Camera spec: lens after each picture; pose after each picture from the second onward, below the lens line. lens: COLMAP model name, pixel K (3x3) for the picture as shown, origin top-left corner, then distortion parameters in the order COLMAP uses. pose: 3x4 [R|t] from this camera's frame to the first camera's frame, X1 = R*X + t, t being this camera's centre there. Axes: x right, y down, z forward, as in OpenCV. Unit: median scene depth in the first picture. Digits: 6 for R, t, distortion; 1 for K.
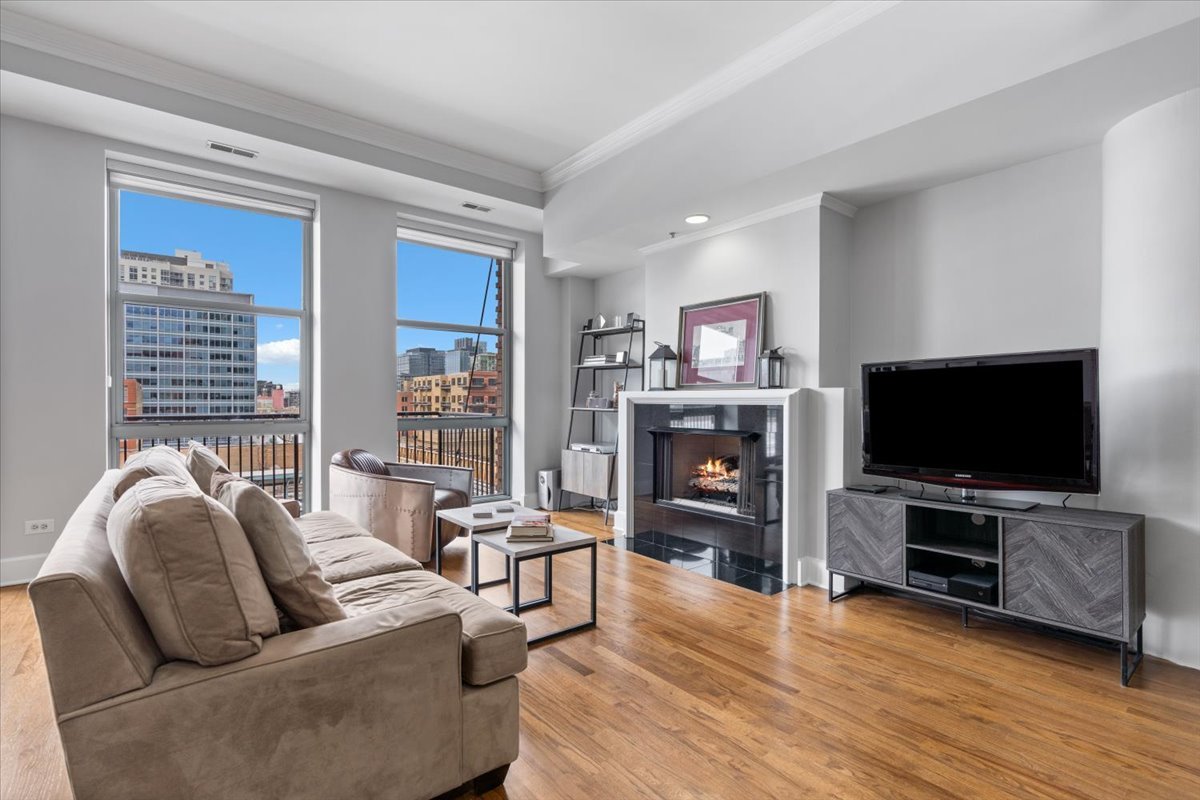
lens RADIAL K [[550.6, 0, 595.5], [0, 550.6, 403.7], [0, 0, 1]] dist [-0.007497, 0.000457]
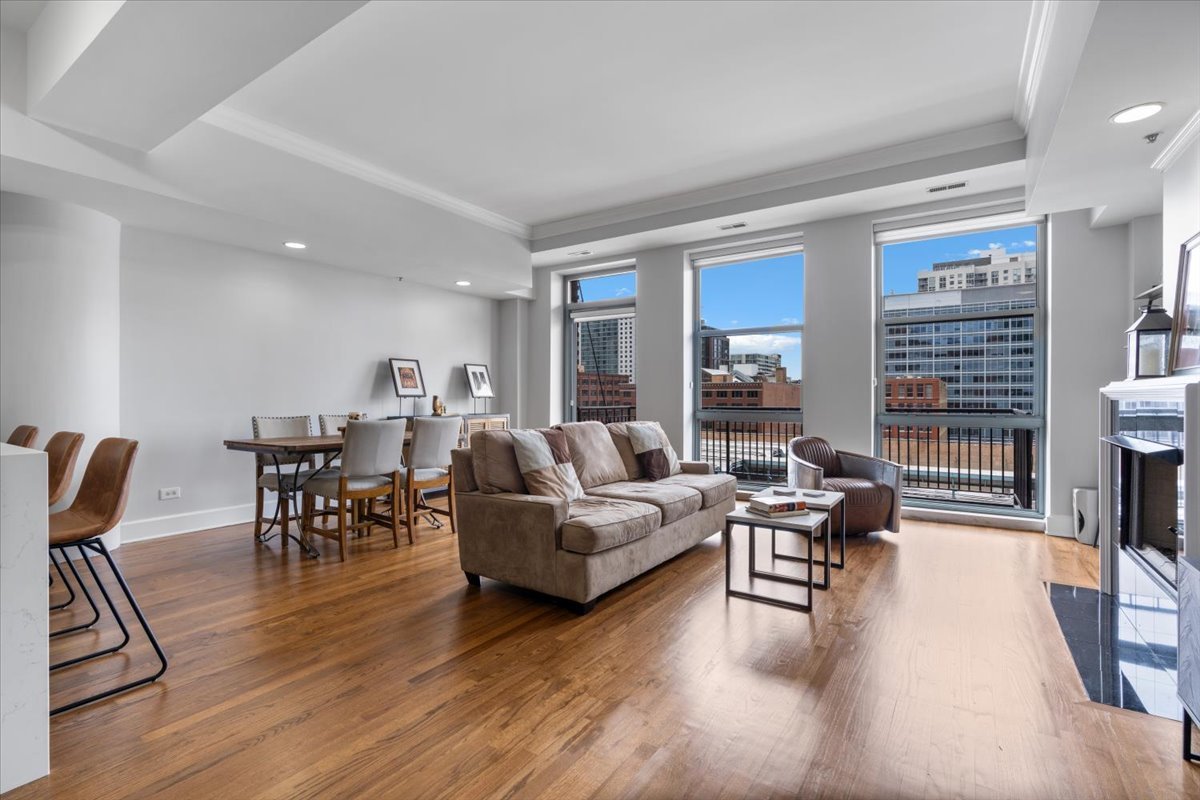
lens RADIAL K [[548.5, 0, 597.3], [0, 548.5, 396.5], [0, 0, 1]] dist [-0.006636, 0.000883]
pose [[0.292721, -0.001371, -0.956197, 0.447729], [-0.004504, 0.999986, -0.002813, -0.000086], [0.956187, 0.005130, 0.292710, 0.156302]]
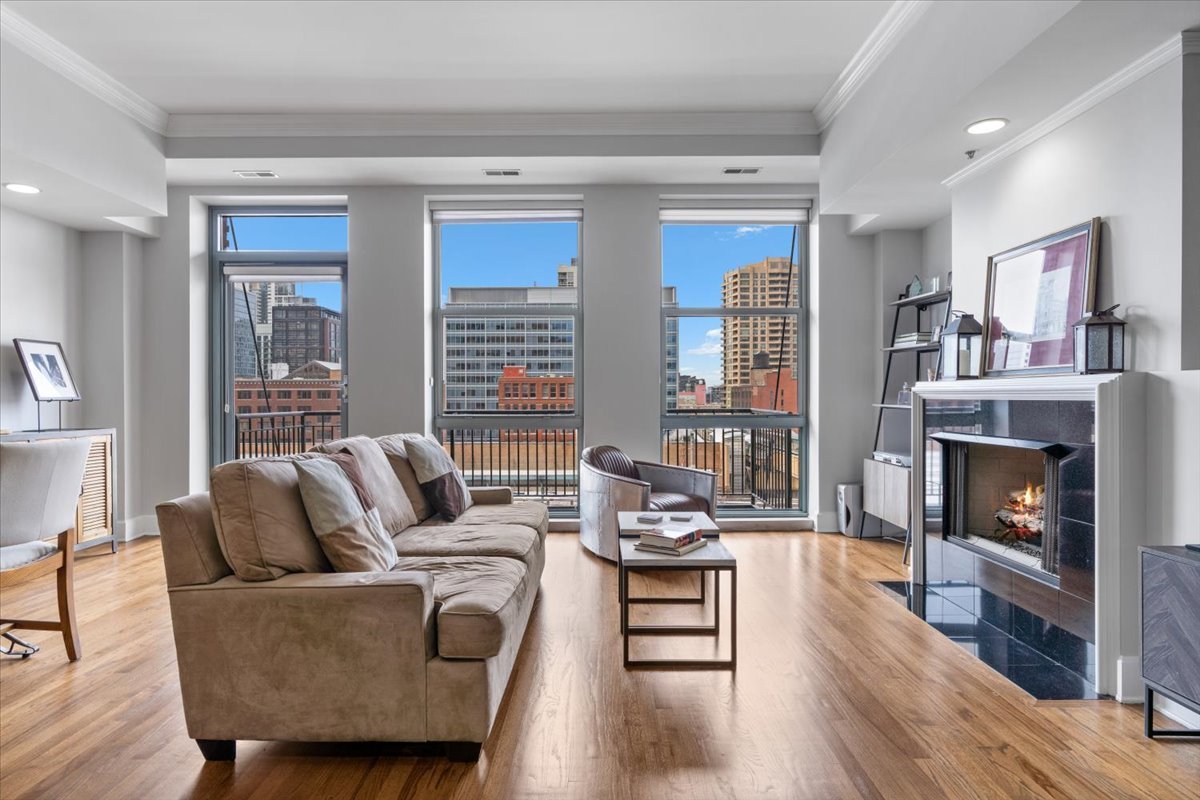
lens RADIAL K [[667.9, 0, 597.2], [0, 667.9, 397.2], [0, 0, 1]] dist [-0.004980, 0.001669]
pose [[0.777432, -0.003756, -0.628956, 0.240986], [0.001669, 0.999991, -0.003910, 0.000167], [0.628965, 0.001990, 0.777431, 0.044548]]
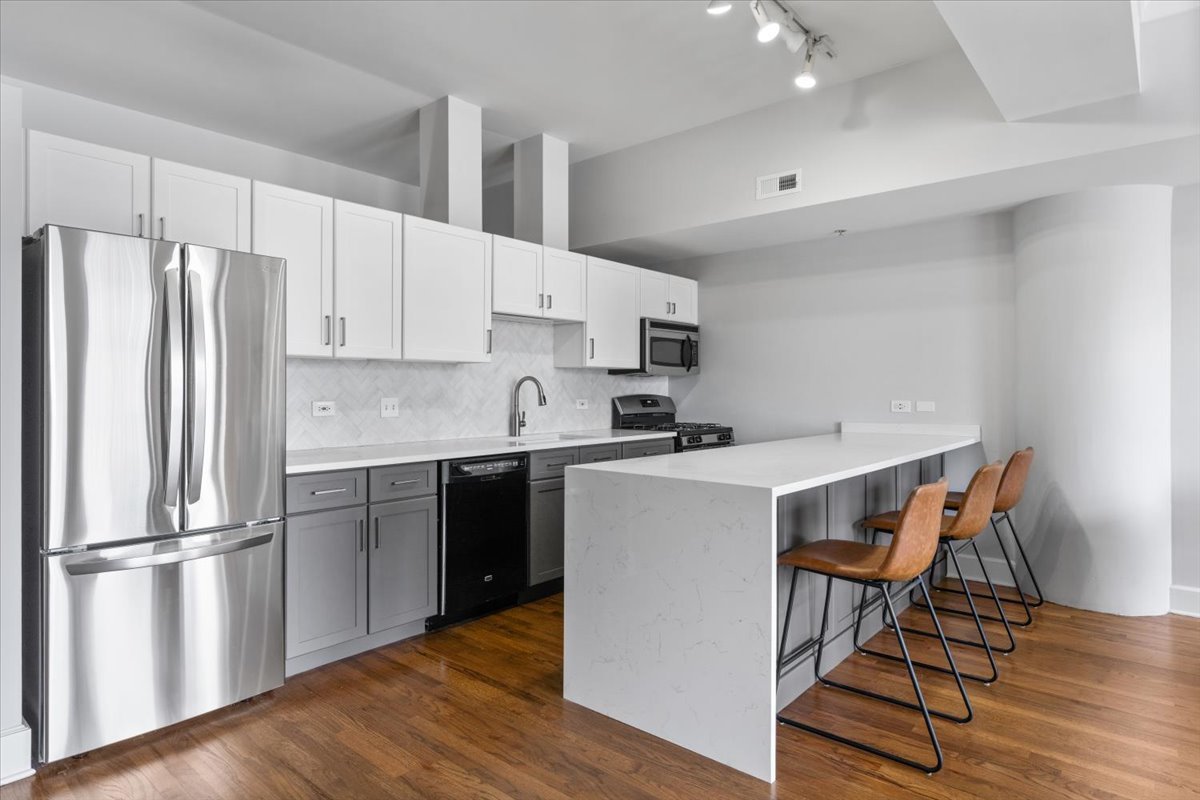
lens RADIAL K [[667.9, 0, 597.2], [0, 667.9, 397.2], [0, 0, 1]] dist [-0.004980, 0.001669]
pose [[-0.983664, -0.000877, -0.180014, 0.248707], [-0.004019, 0.999846, 0.017089, -0.029642], [0.179972, 0.017533, -0.983516, 0.323816]]
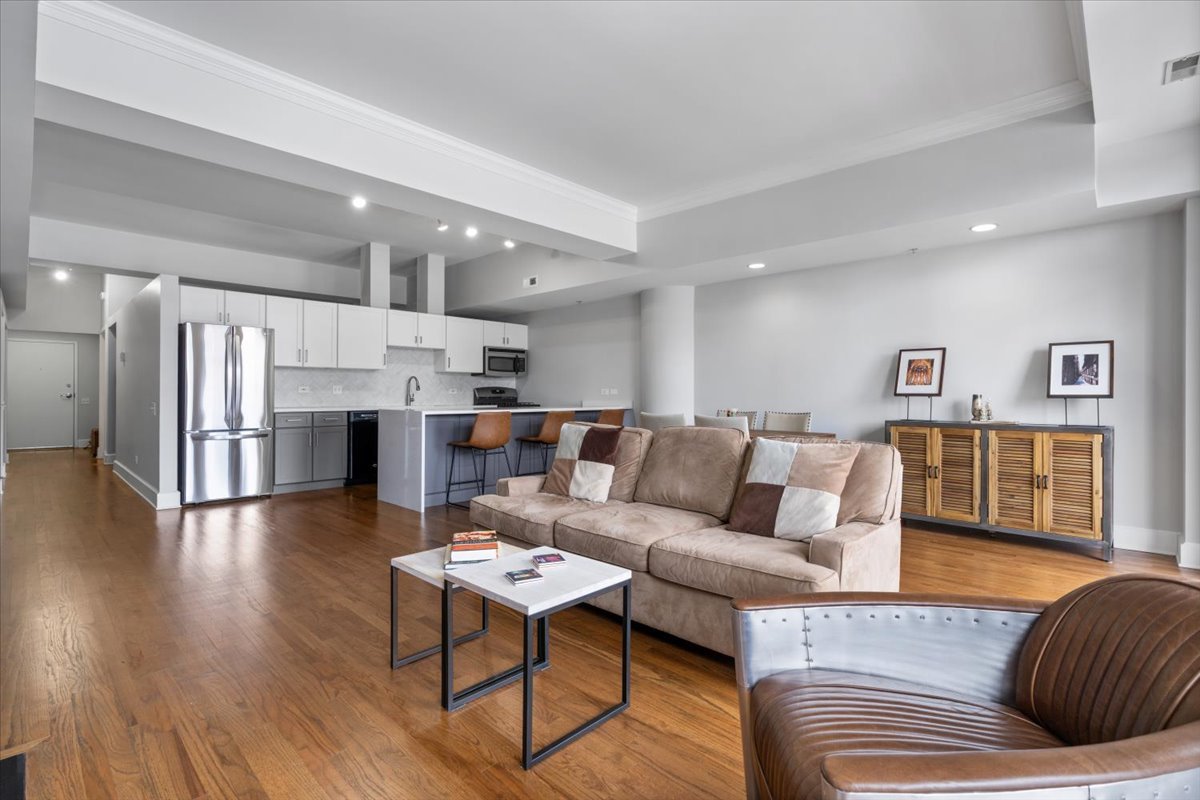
lens RADIAL K [[548.5, 0, 597.3], [0, 548.5, 396.5], [0, 0, 1]] dist [-0.006636, 0.000883]
pose [[-0.991647, -0.004487, -0.128905, -0.100053], [-0.005780, 0.999937, 0.009658, -0.005525], [0.128853, 0.010323, -0.991610, 0.931623]]
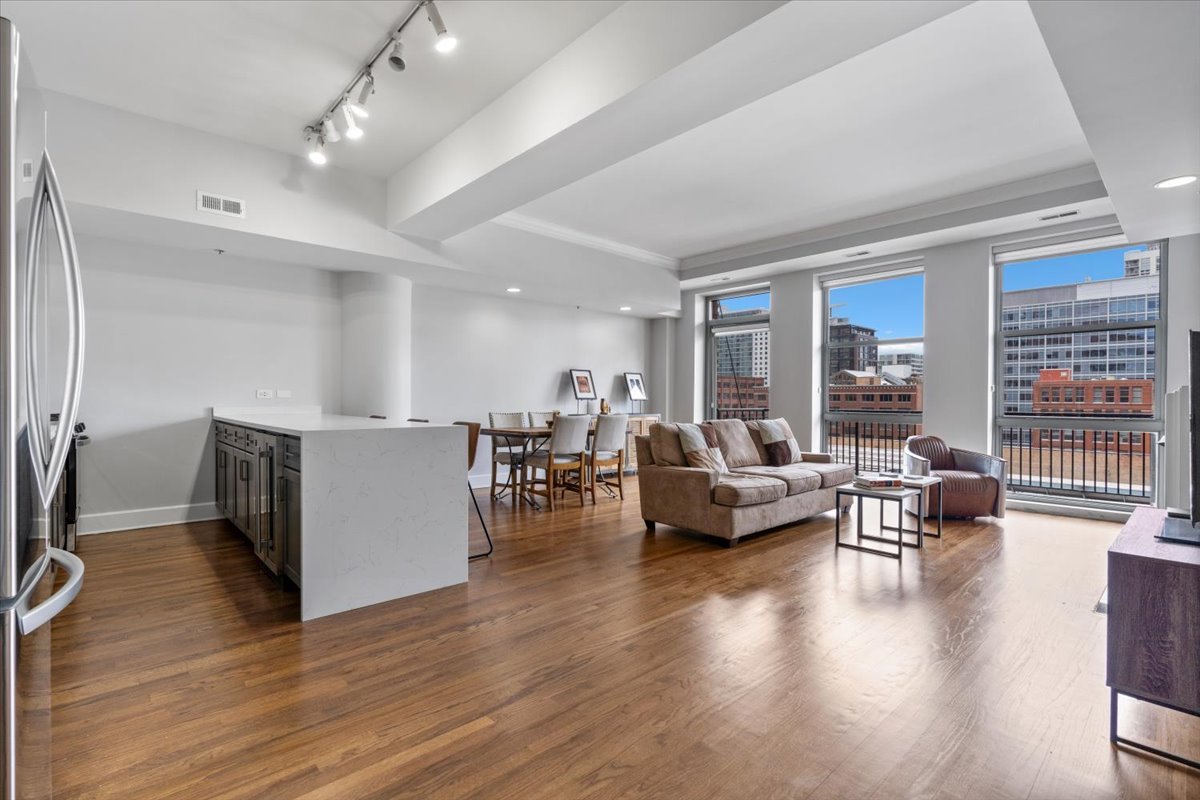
lens RADIAL K [[548.5, 0, 600.0], [0, 548.5, 400.0], [0, 0, 1]] dist [0.003809, 0.000628]
pose [[0.064391, 0.001052, -0.997924, 0.699633], [-0.010270, 0.999947, 0.000392, 0.000044], [0.997872, 0.010224, 0.064398, 0.065072]]
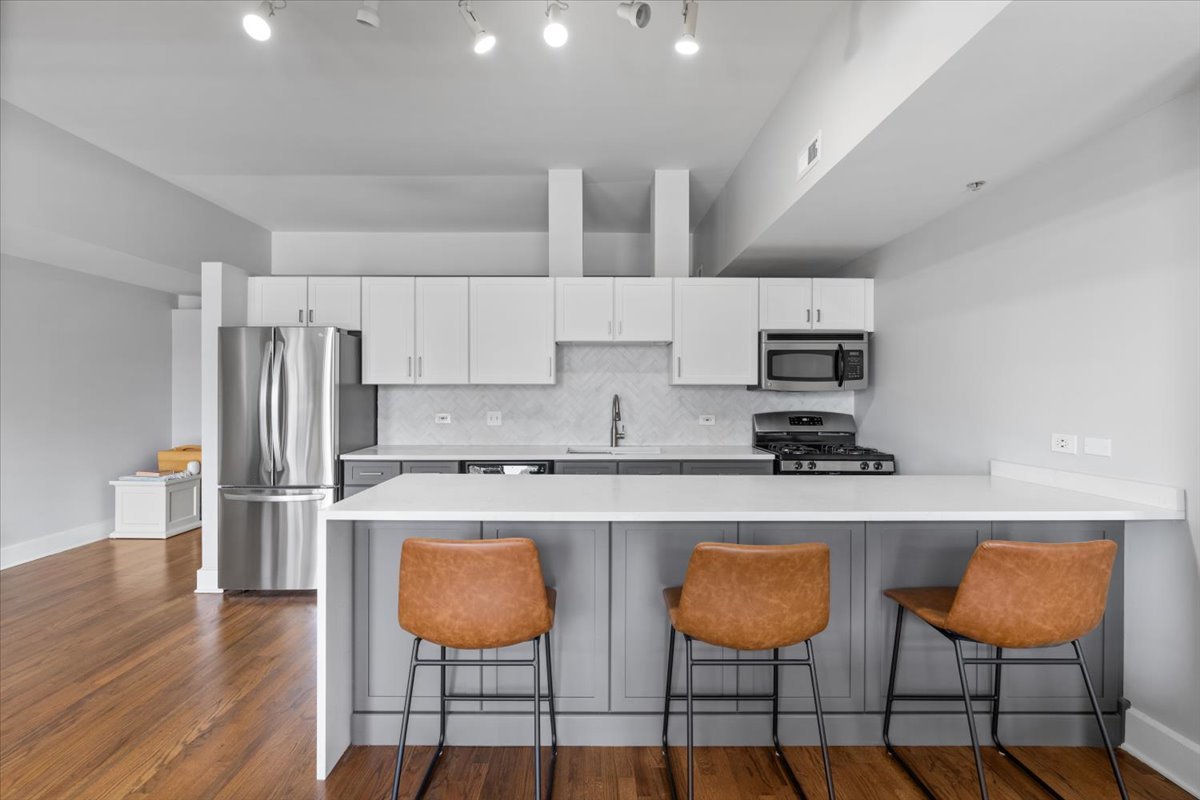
lens RADIAL K [[569.3, 0, 596.7], [0, 569.3, 392.0], [0, 0, 1]] dist [-0.004733, 0.000189]
pose [[-0.782366, -0.002489, 0.622814, -0.290344], [-0.000312, 0.999993, 0.003605, -0.047034], [-0.622819, 0.002626, -0.782361, 0.133389]]
